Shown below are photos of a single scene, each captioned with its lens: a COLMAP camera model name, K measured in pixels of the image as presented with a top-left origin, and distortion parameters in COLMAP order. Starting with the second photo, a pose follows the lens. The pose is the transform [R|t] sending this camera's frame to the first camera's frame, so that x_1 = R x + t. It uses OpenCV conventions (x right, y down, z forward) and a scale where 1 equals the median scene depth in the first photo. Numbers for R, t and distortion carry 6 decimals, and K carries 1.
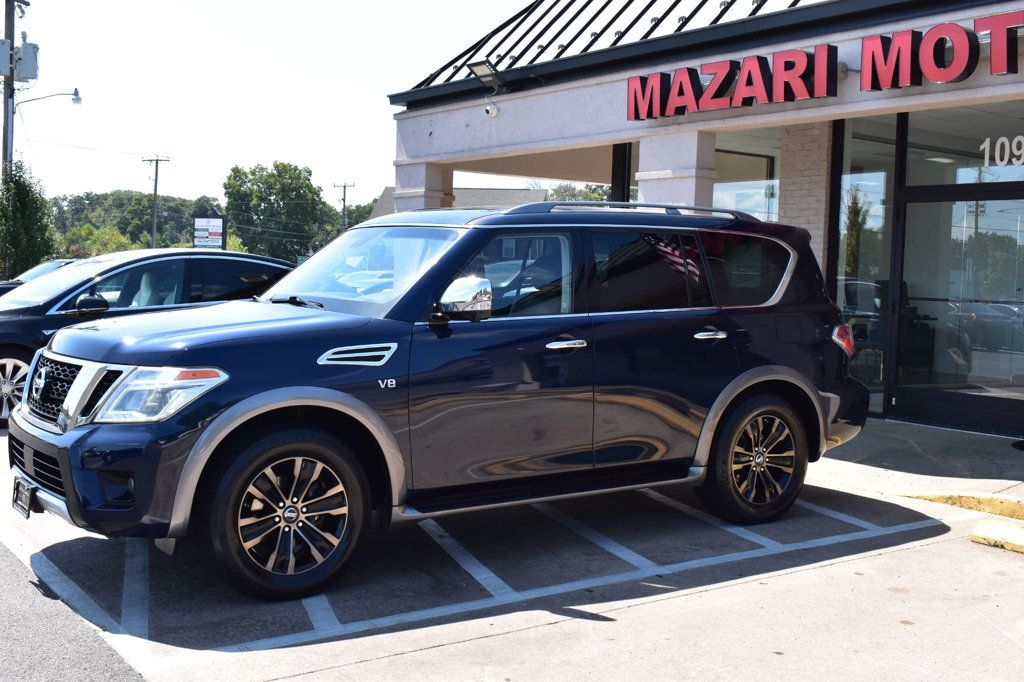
lens RADIAL K [[1205.4, 0, 512.0], [0, 1205.4, 341.0], [0, 0, 1]] dist [-0.058013, 0.032319]
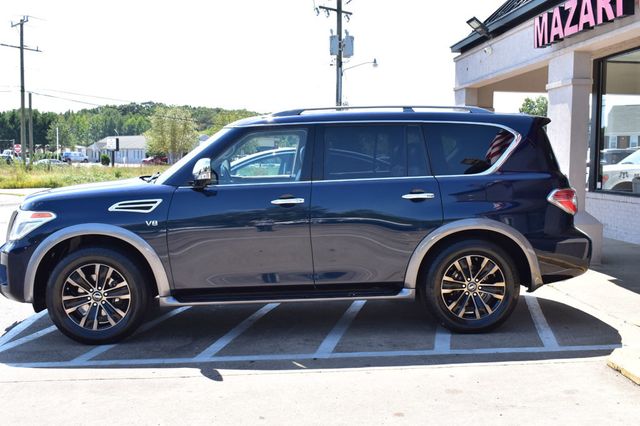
lens RADIAL K [[721.9, 0, 320.0], [0, 721.9, 213.0], [0, 0, 1]] dist [-0.046781, -0.004638]
pose [[0.858206, 0.015393, -0.513074, 0.538186], [-0.009424, 0.999854, 0.014234, 0.004262], [0.513219, -0.007381, 0.858226, 0.230138]]
